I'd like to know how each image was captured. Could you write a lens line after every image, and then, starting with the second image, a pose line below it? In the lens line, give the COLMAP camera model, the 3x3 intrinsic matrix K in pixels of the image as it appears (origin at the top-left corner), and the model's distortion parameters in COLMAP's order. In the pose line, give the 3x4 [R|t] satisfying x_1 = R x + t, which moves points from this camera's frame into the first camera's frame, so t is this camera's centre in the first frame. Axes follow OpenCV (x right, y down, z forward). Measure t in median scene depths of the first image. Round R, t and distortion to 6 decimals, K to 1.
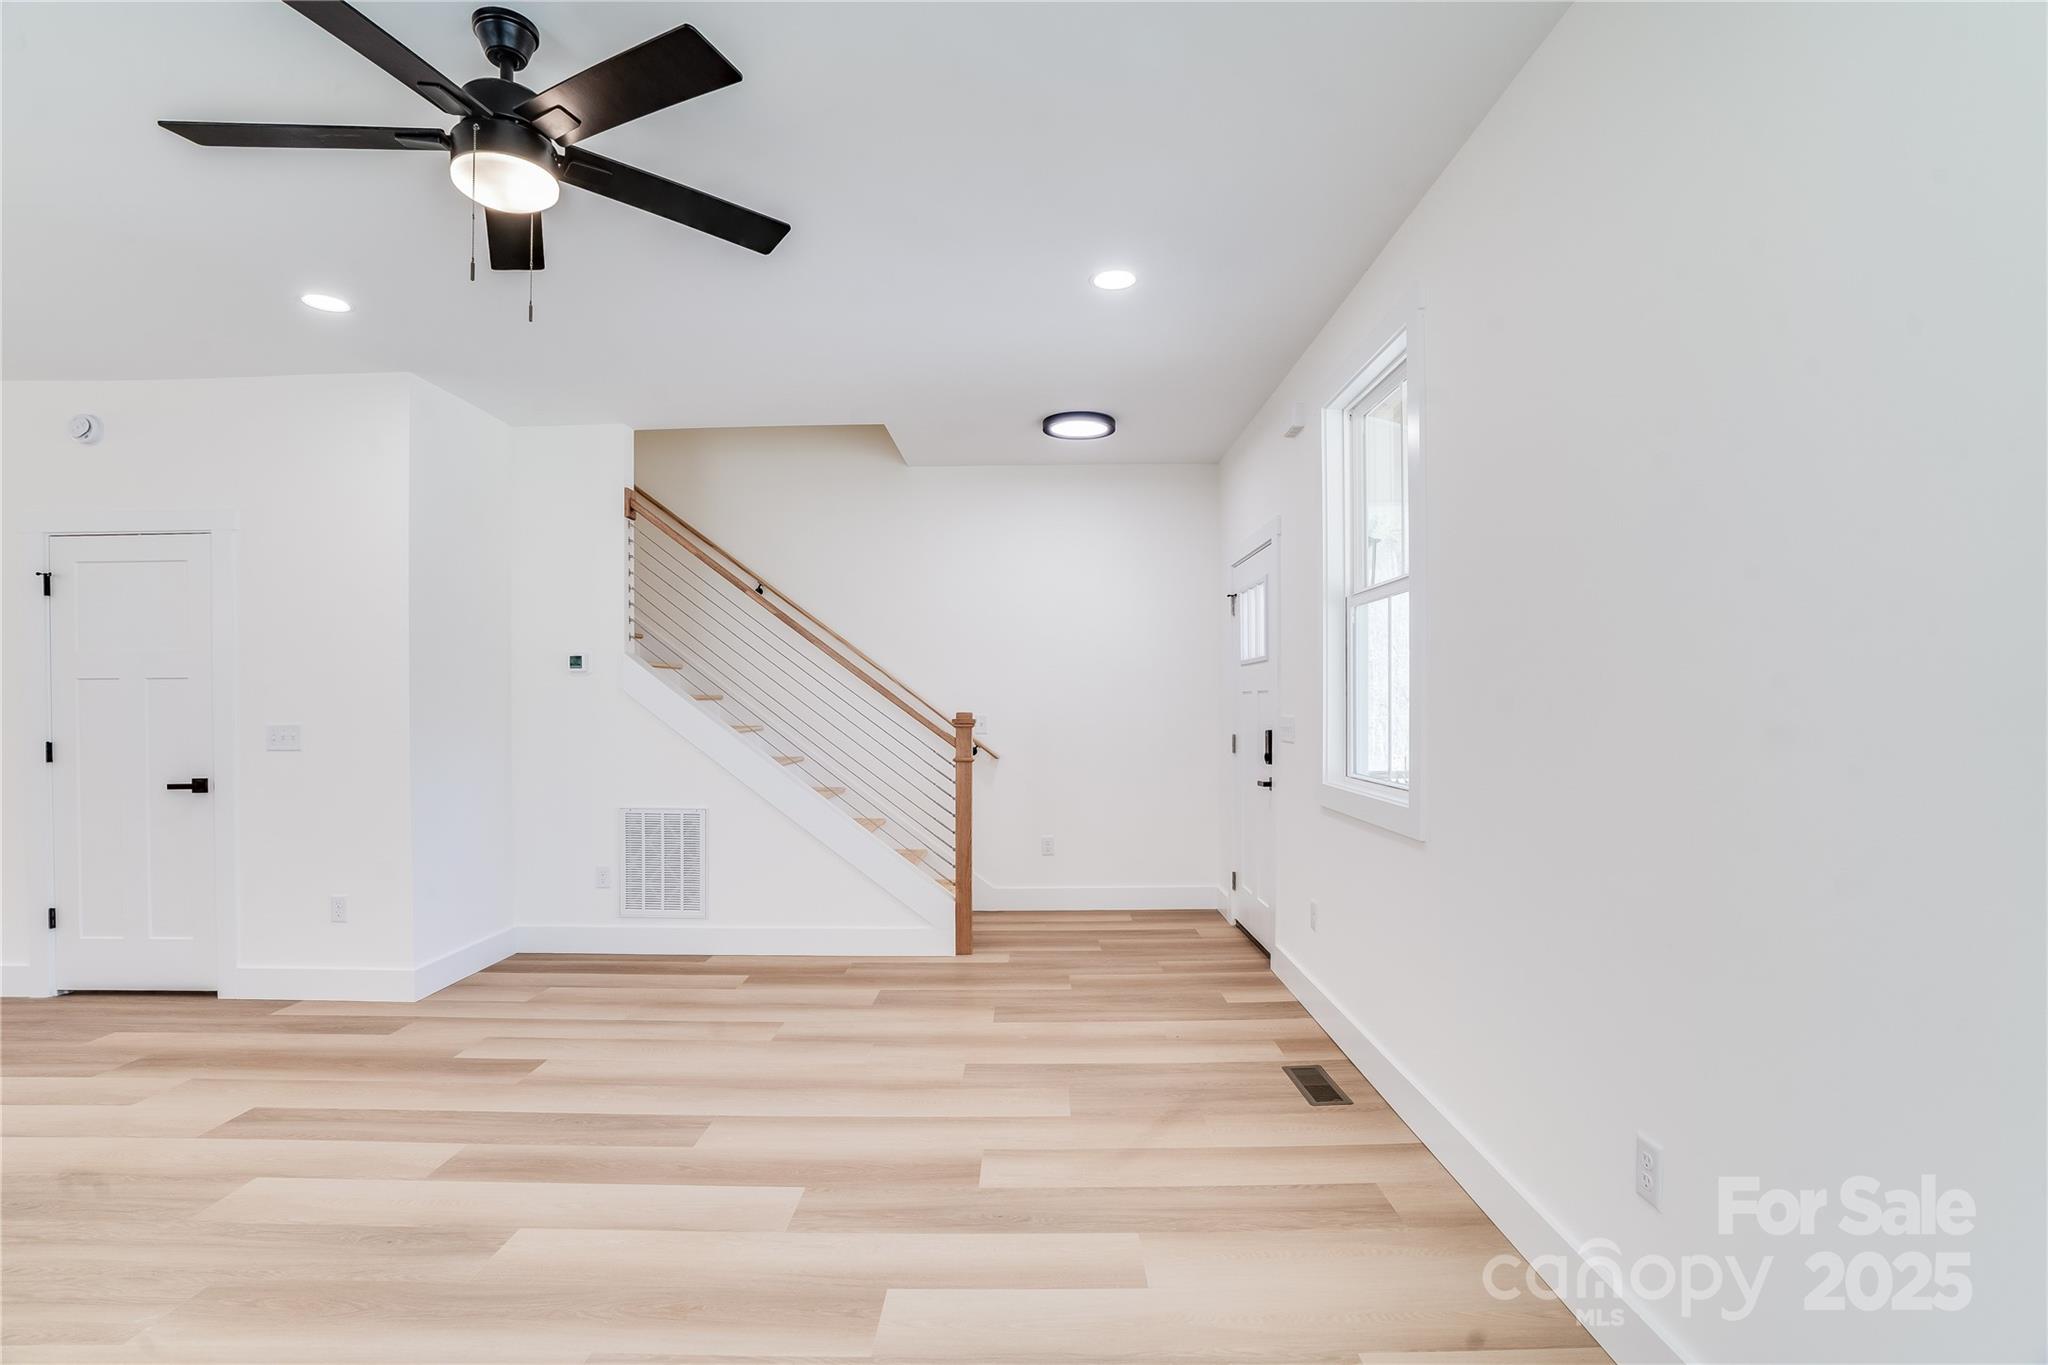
lens RADIAL K [[972.6, 0, 1035.9], [0, 972.6, 678.5], [0, 0, 1]] dist [-0.046110, 0.015918]
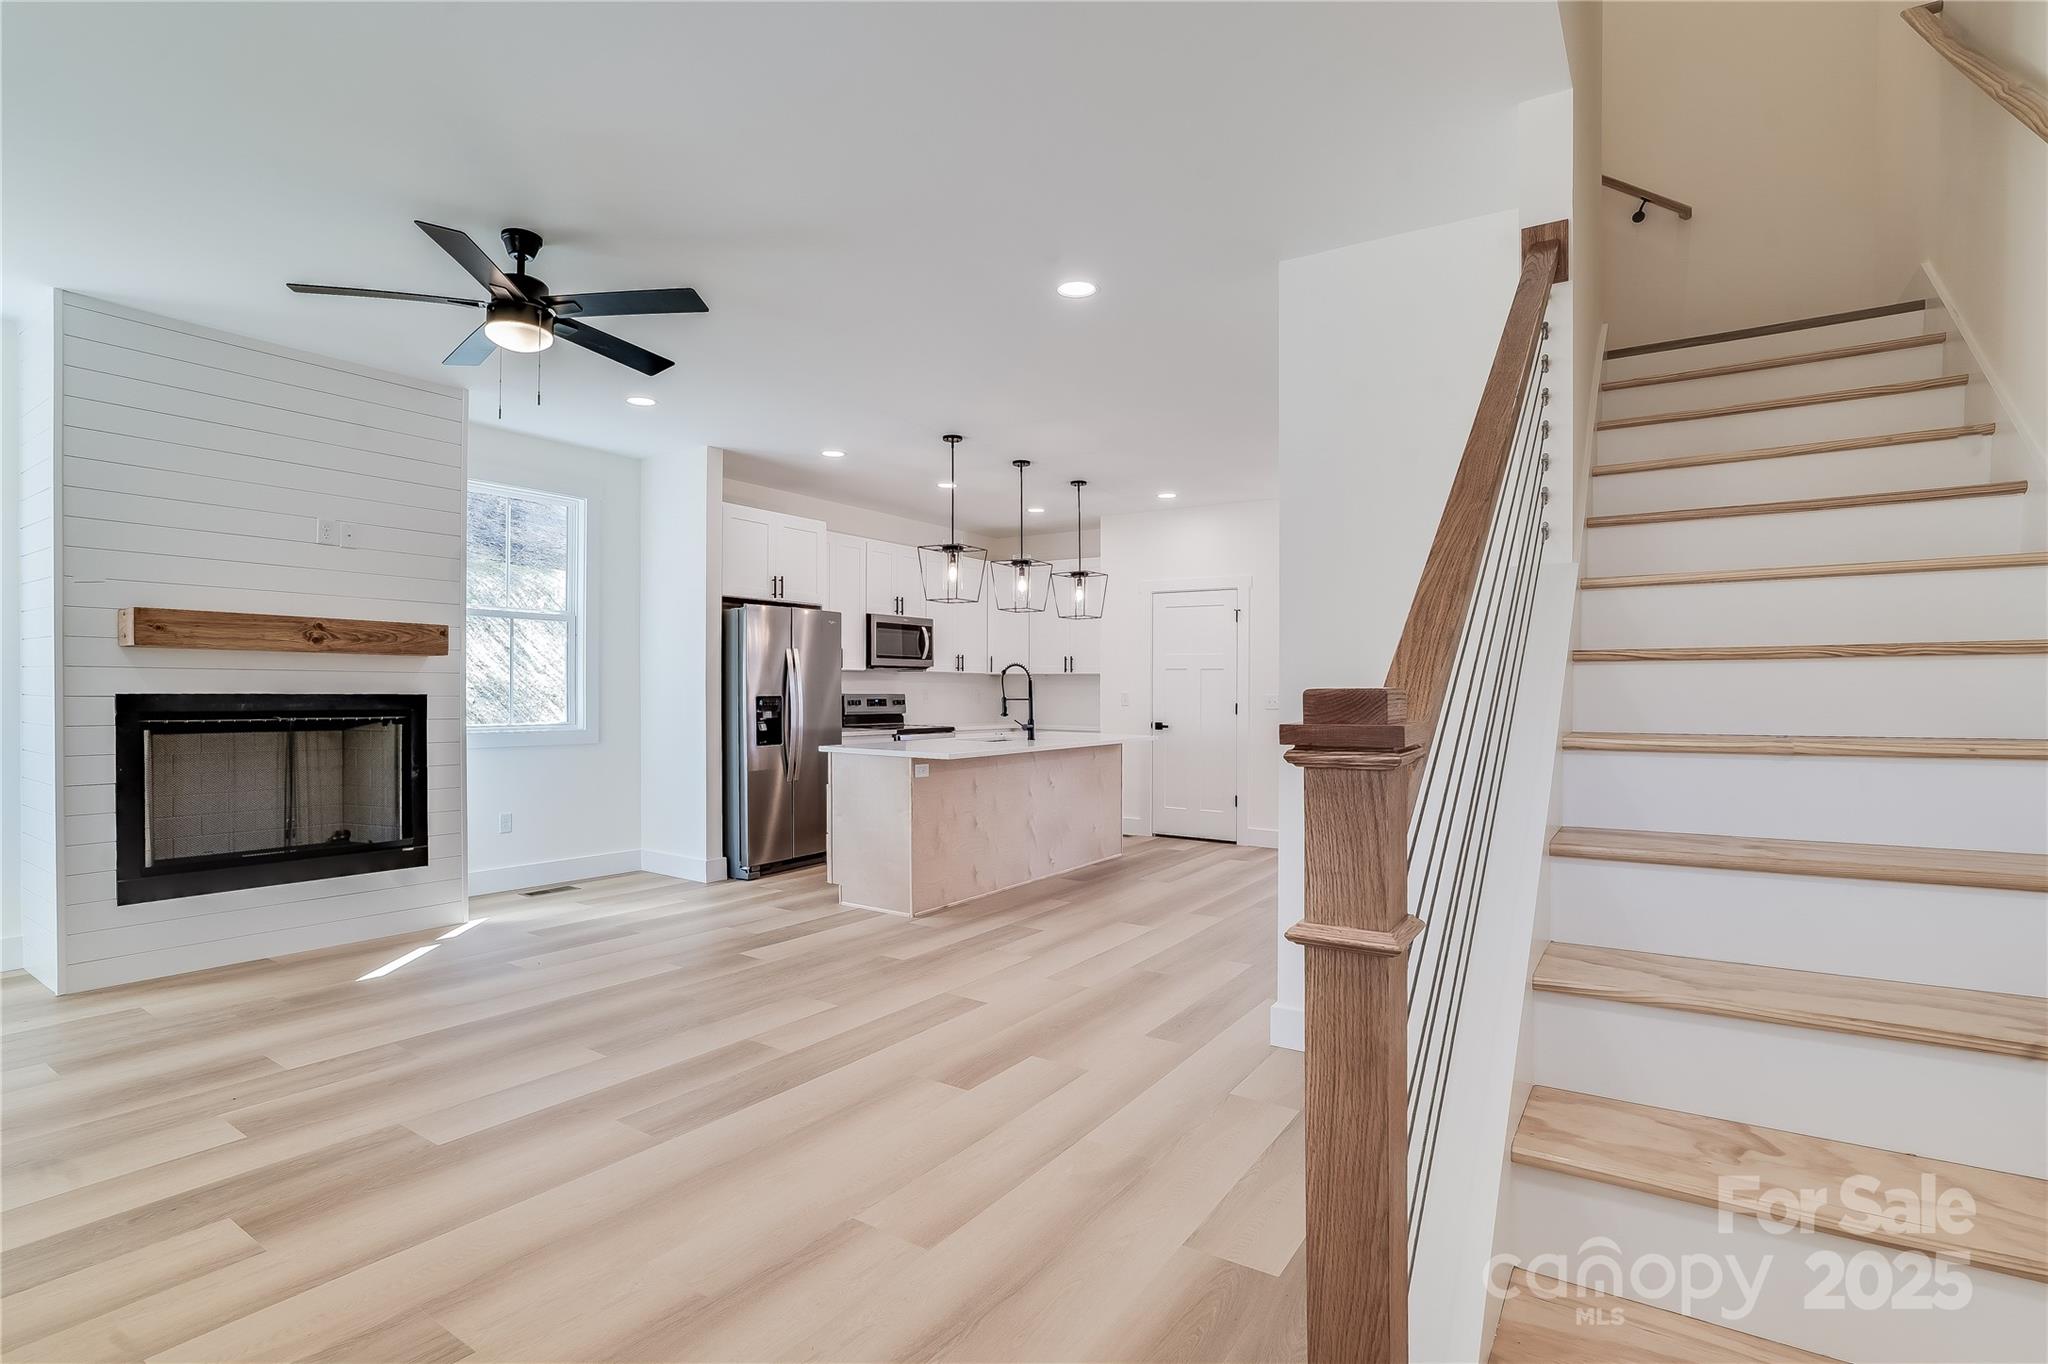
lens RADIAL K [[972.6, 0, 980.1], [0, 972.6, 693.1], [0, 0, 1]] dist [-0.046110, 0.015918]
pose [[-0.570095, 0.005624, -0.821559, 0.183245], [0.020147, 0.999772, -0.007137, 0.052424], [0.821332, -0.020621, -0.570078, 1.490614]]
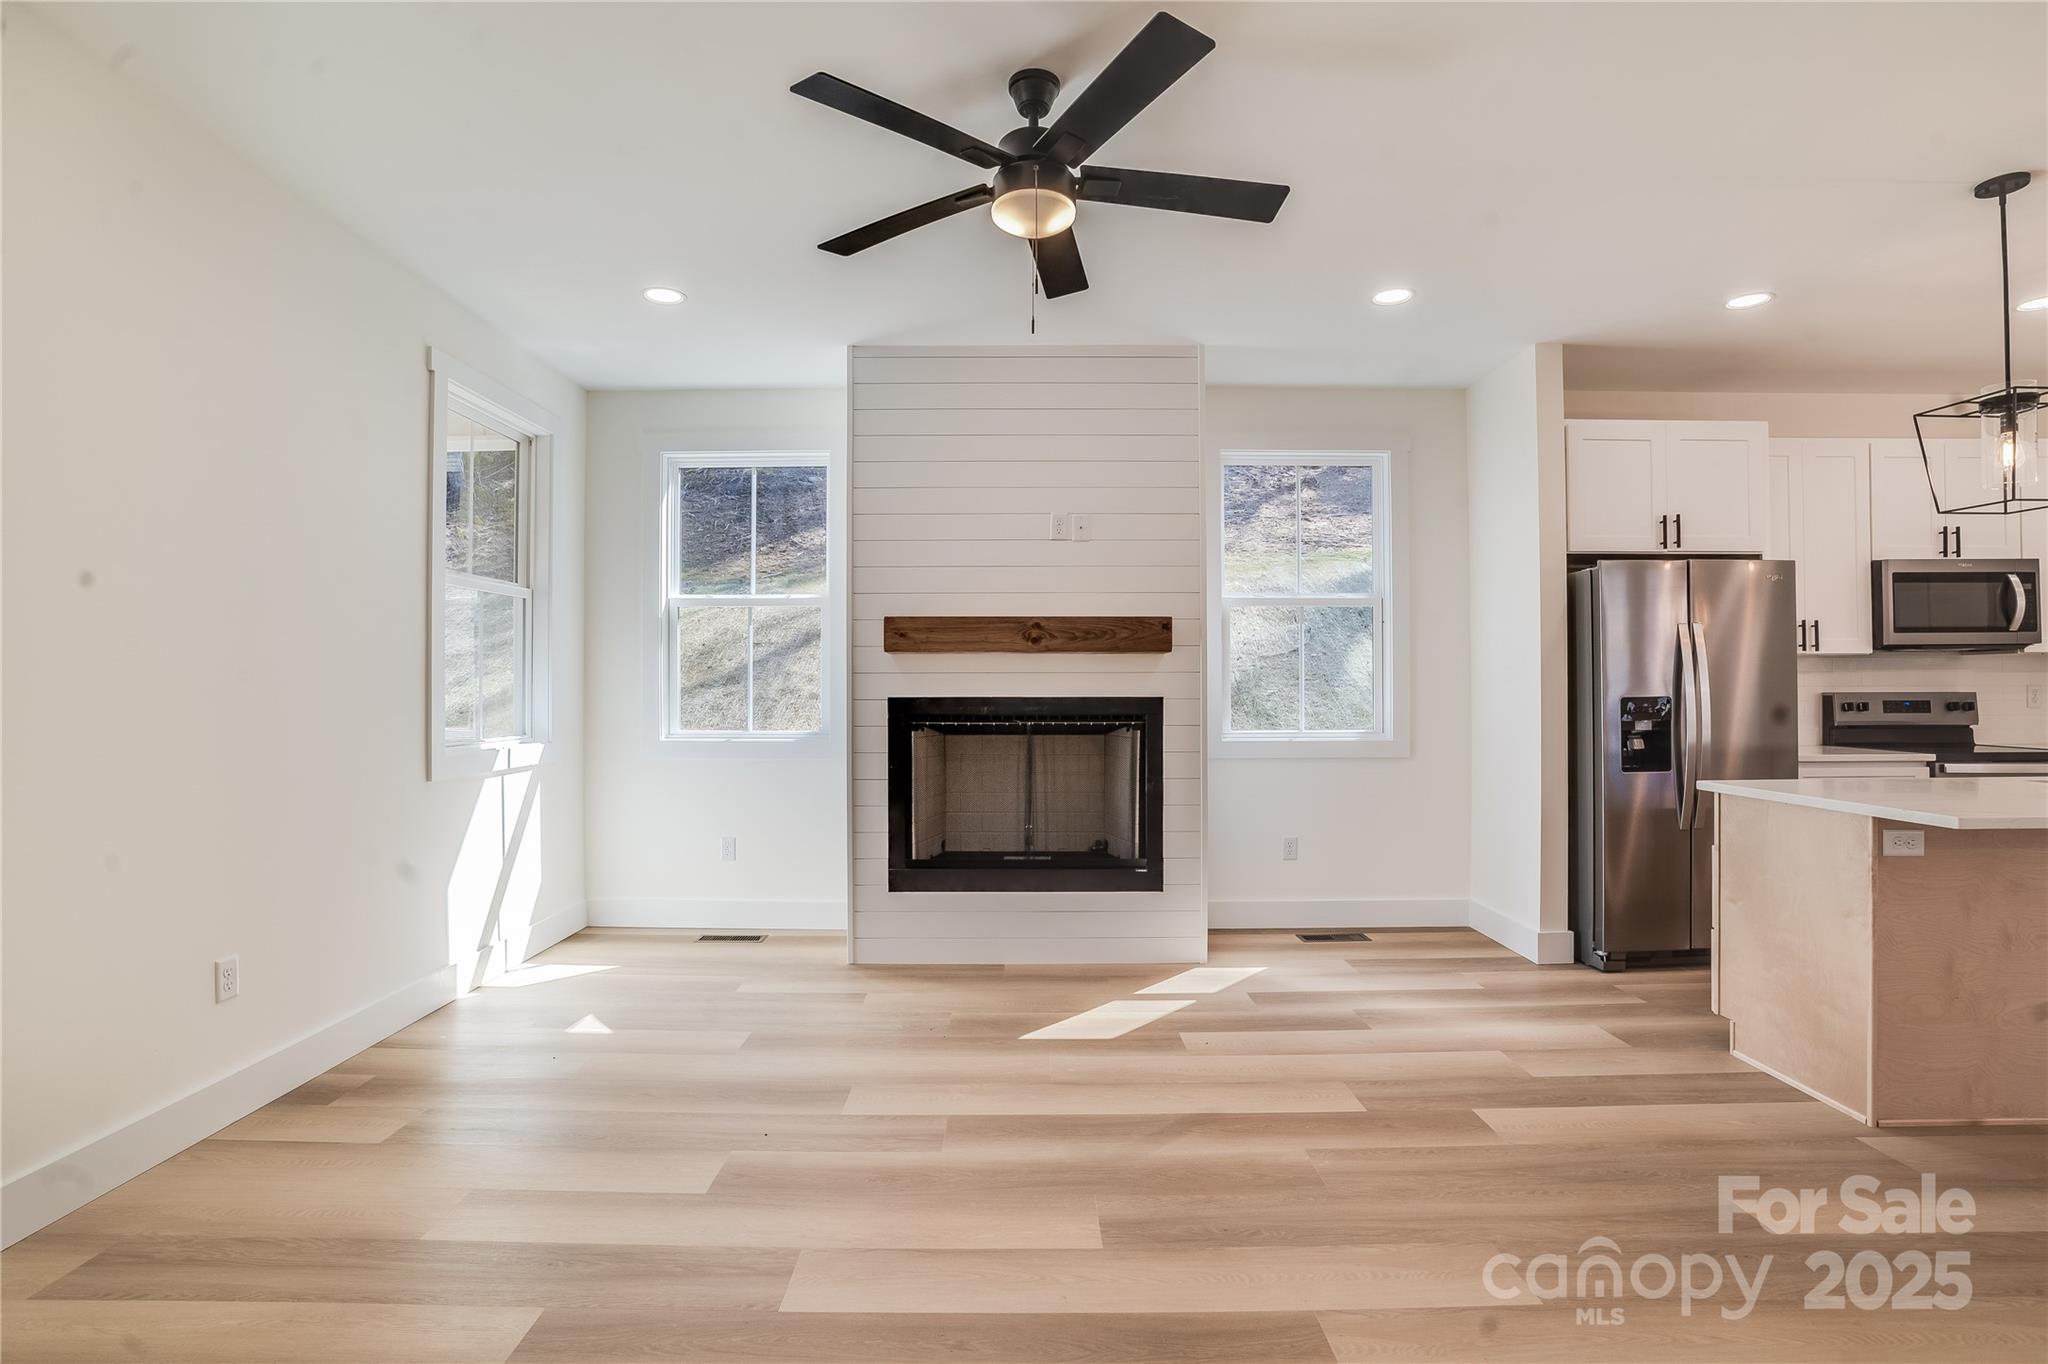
lens RADIAL K [[972.6, 0, 1055.7], [0, 972.6, 685.5], [0, 0, 1]] dist [-0.046110, 0.015918]
pose [[-0.999223, 0.010634, -0.037958, -0.314304], [0.011863, 0.999408, -0.032285, 0.052437], [0.037592, -0.032710, -0.998758, 1.280970]]
